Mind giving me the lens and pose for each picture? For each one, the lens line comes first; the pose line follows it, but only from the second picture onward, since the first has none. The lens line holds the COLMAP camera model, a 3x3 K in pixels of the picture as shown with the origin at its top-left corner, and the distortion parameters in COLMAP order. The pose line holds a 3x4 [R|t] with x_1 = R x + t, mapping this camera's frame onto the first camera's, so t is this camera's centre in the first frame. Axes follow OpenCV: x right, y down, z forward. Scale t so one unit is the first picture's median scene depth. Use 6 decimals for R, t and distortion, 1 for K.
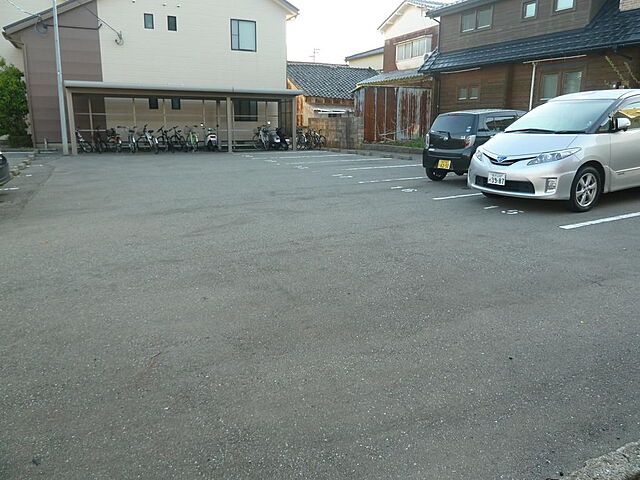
lens RADIAL K [[482.0, 0, 320.0], [0, 482.0, 240.0], [0, 0, 1]] dist [-0.039138, 0.017622]
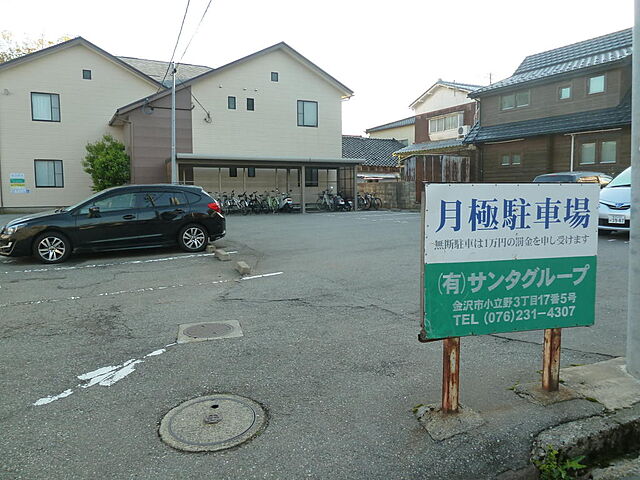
lens RADIAL K [[482.0, 0, 320.0], [0, 482.0, 240.0], [0, 0, 1]] dist [-0.039138, 0.017622]
pose [[0.999276, -0.019832, 0.032478, -0.175834], [0.024039, 0.990590, -0.134734, 0.031636], [-0.029500, 0.135417, 0.990349, -0.109413]]
